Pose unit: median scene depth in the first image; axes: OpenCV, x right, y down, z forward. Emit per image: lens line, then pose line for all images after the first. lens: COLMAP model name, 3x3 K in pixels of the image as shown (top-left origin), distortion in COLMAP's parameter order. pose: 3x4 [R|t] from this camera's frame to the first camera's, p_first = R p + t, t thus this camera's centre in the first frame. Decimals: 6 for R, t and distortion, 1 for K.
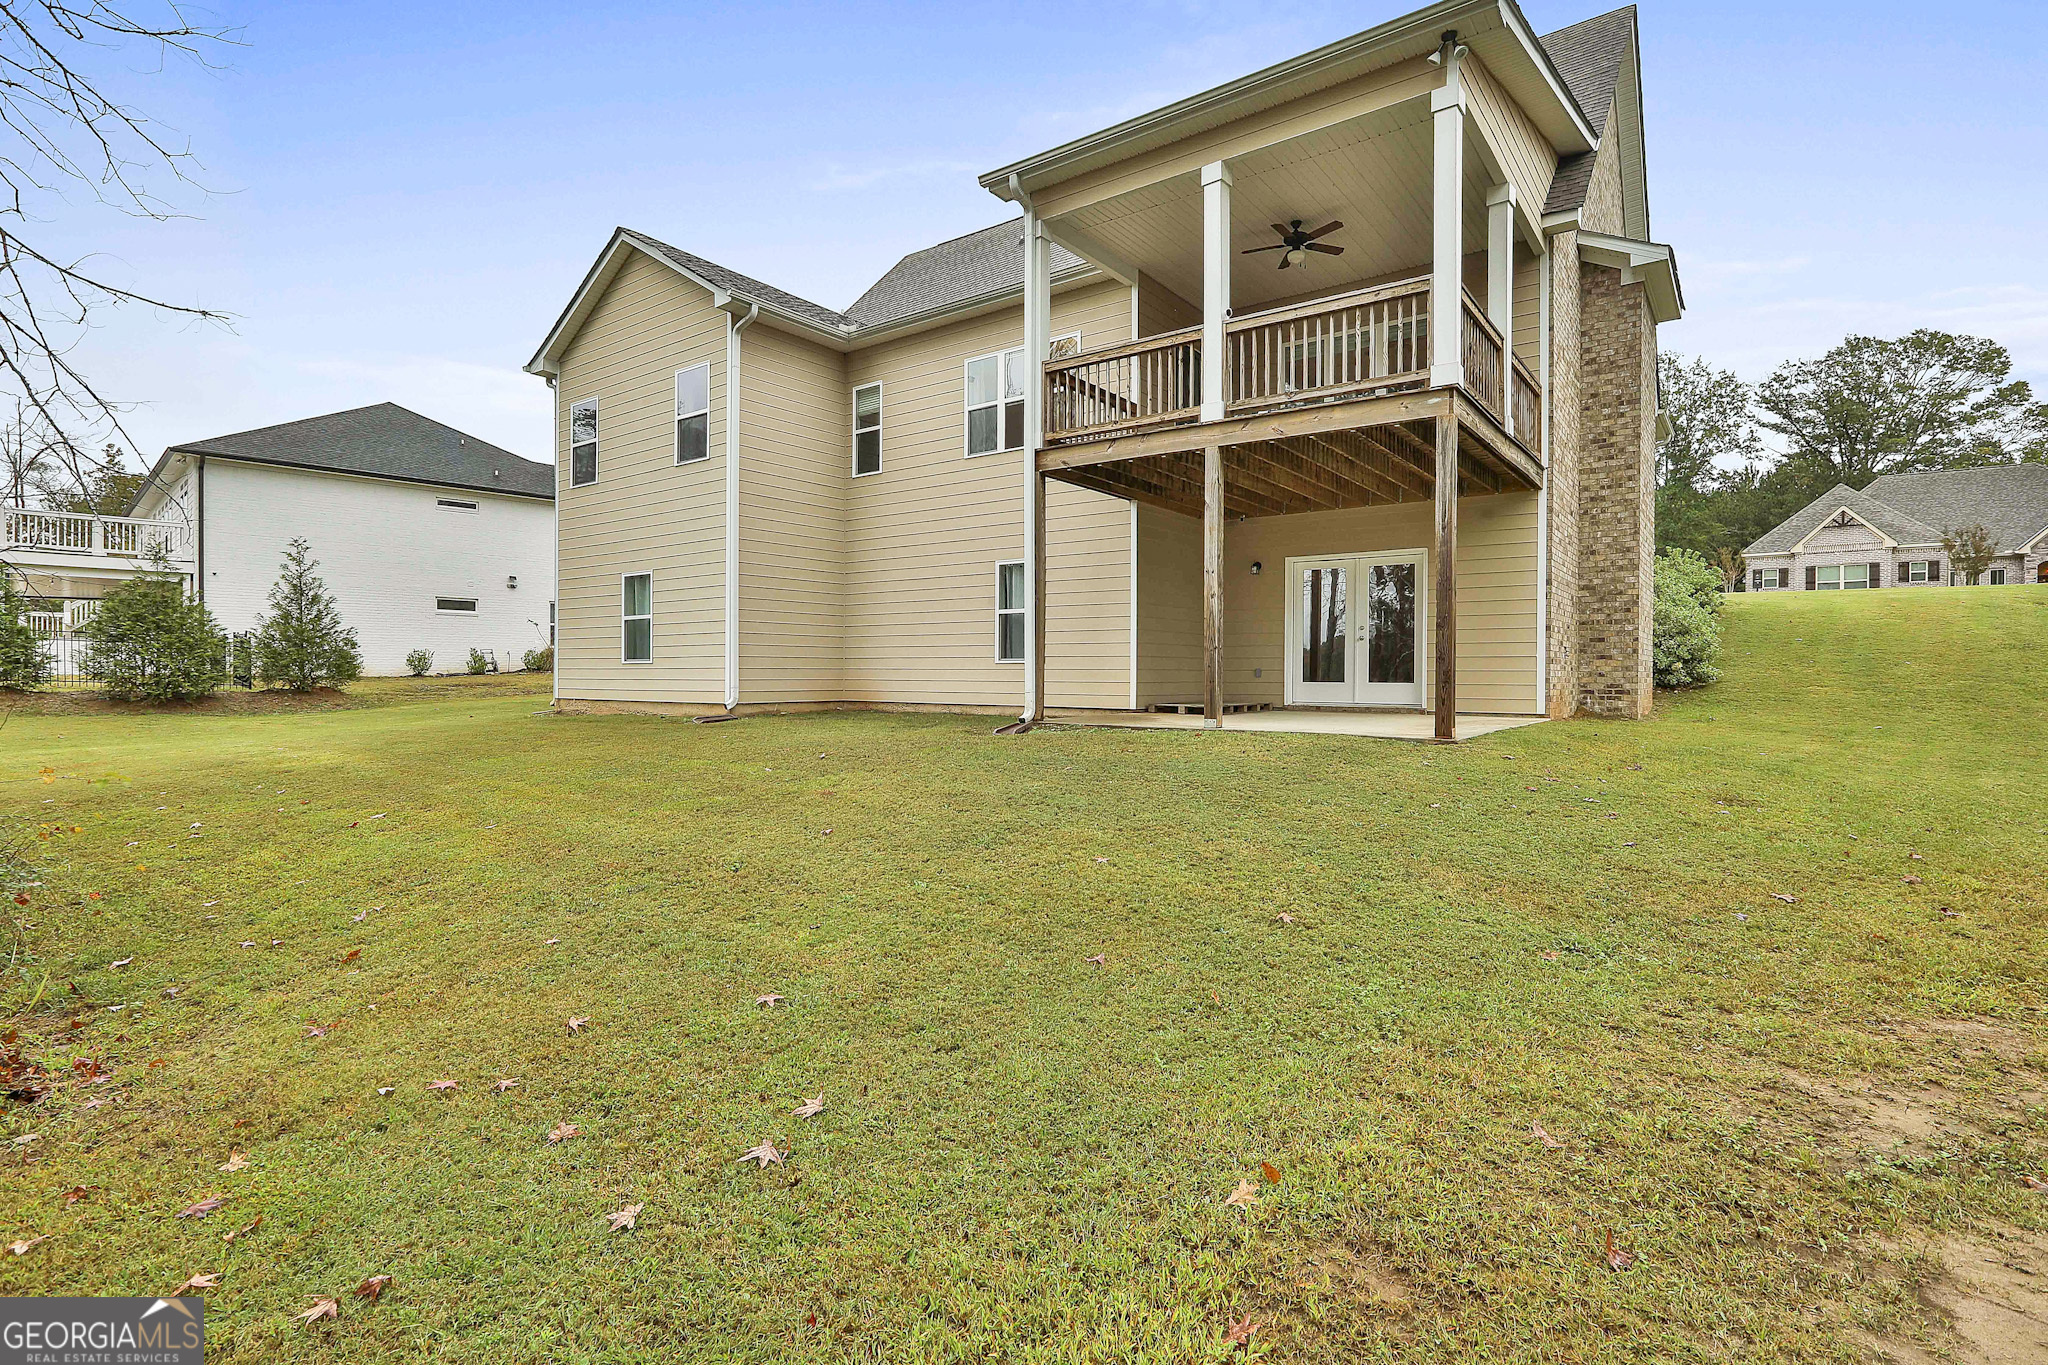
lens RADIAL K [[987.0, 0, 1041.2], [0, 987.0, 672.9], [0, 0, 1]] dist [-0.001018, 0.000306]
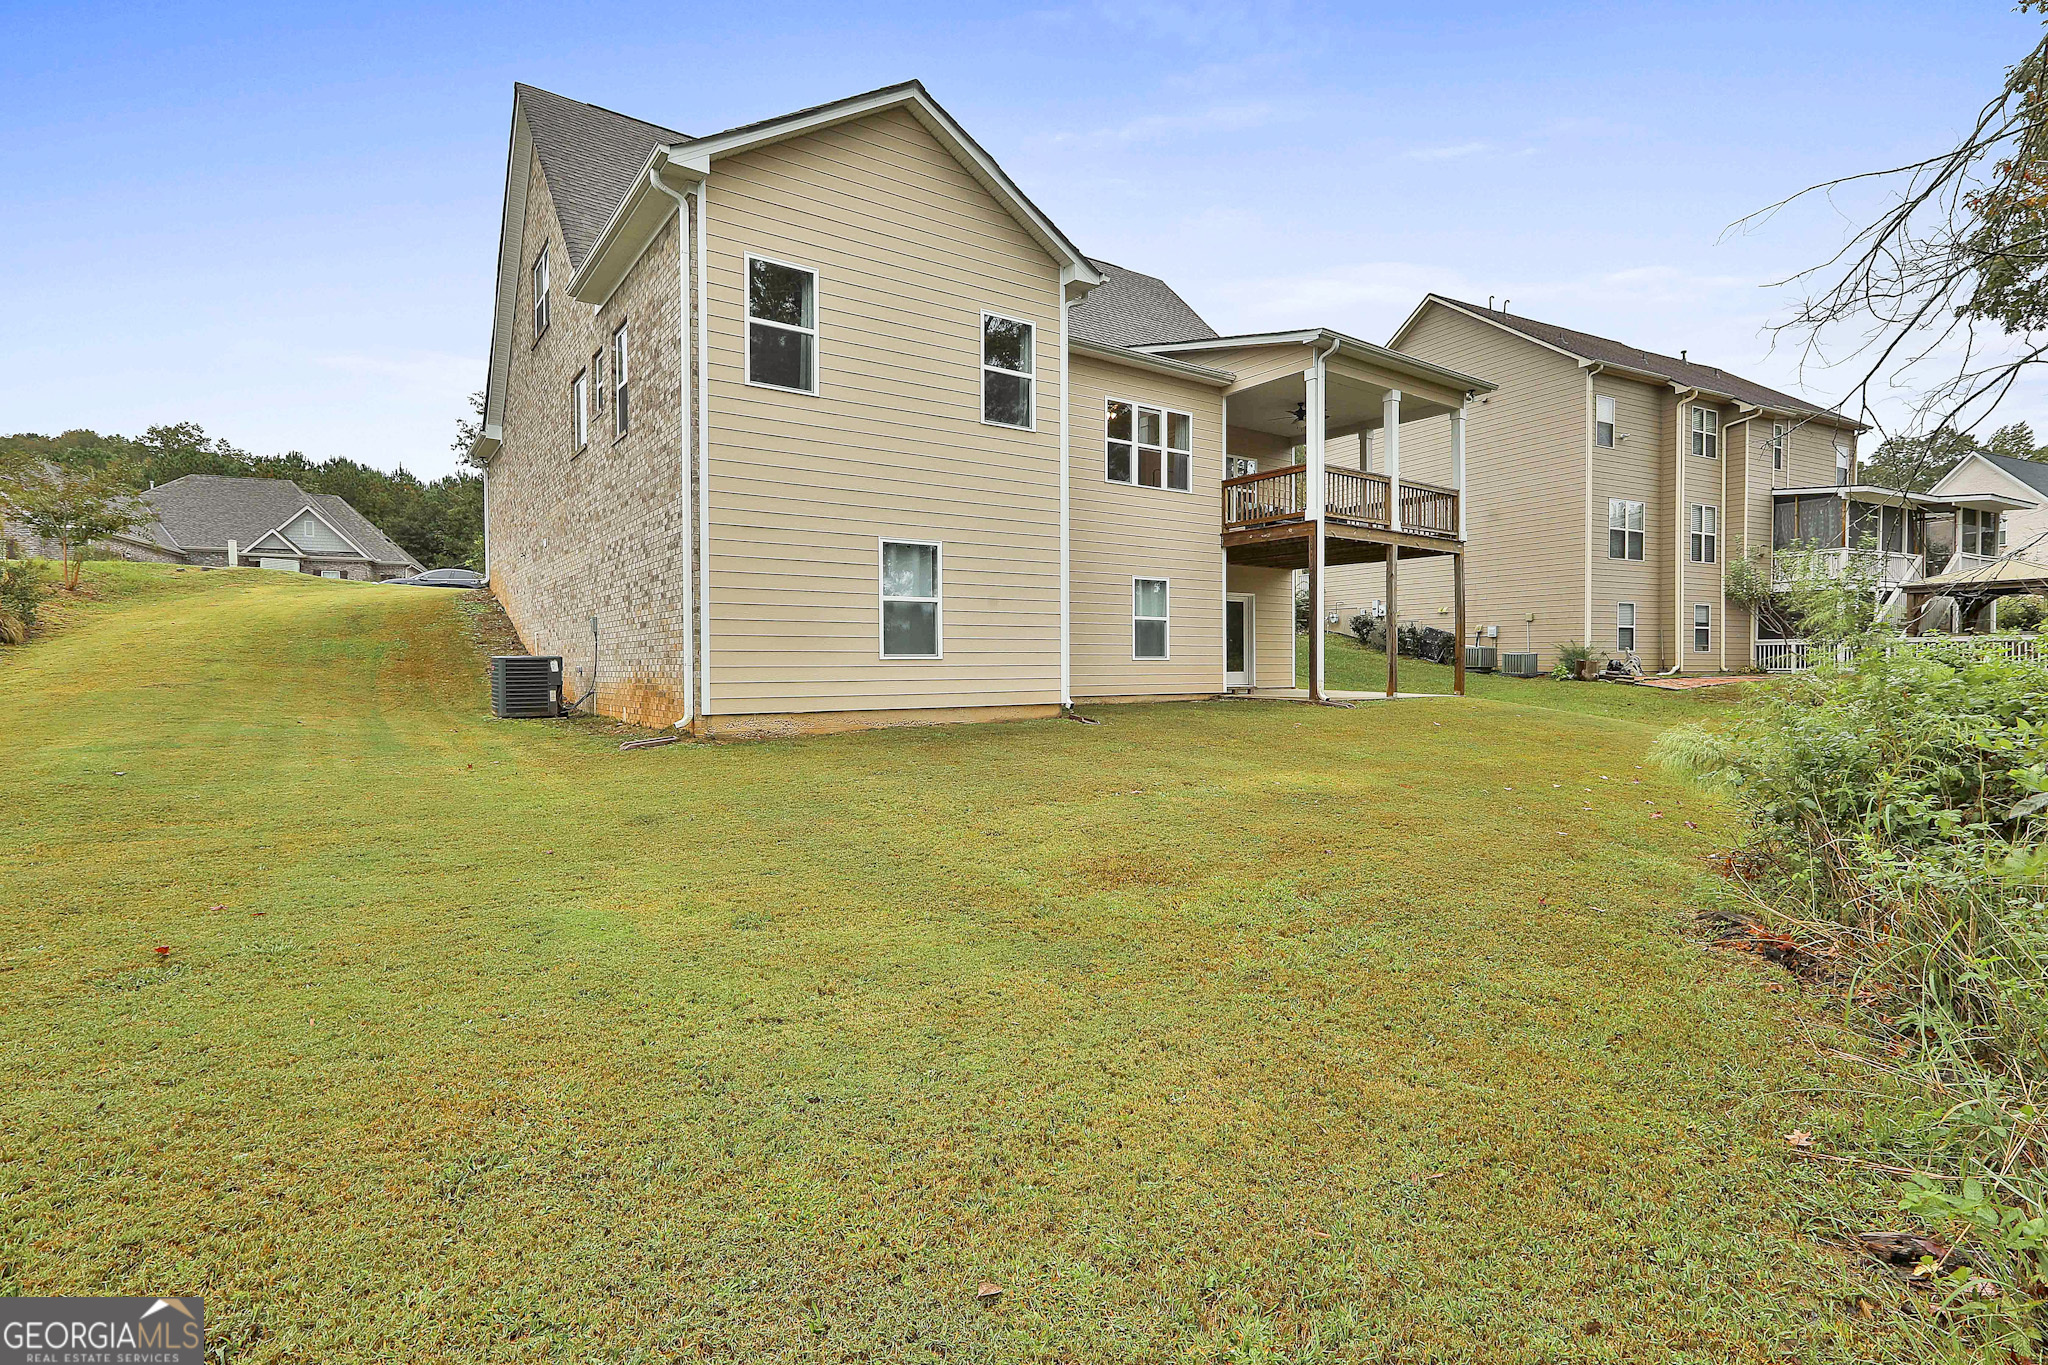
lens RADIAL K [[987.0, 0, 1041.2], [0, 987.0, 672.9], [0, 0, 1]] dist [-0.001018, 0.000306]
pose [[0.311154, -0.017515, 0.950198, -1.243480], [-0.017452, 0.999556, 0.024140, -0.022473], [-0.950199, -0.024094, 0.310710, 0.739058]]
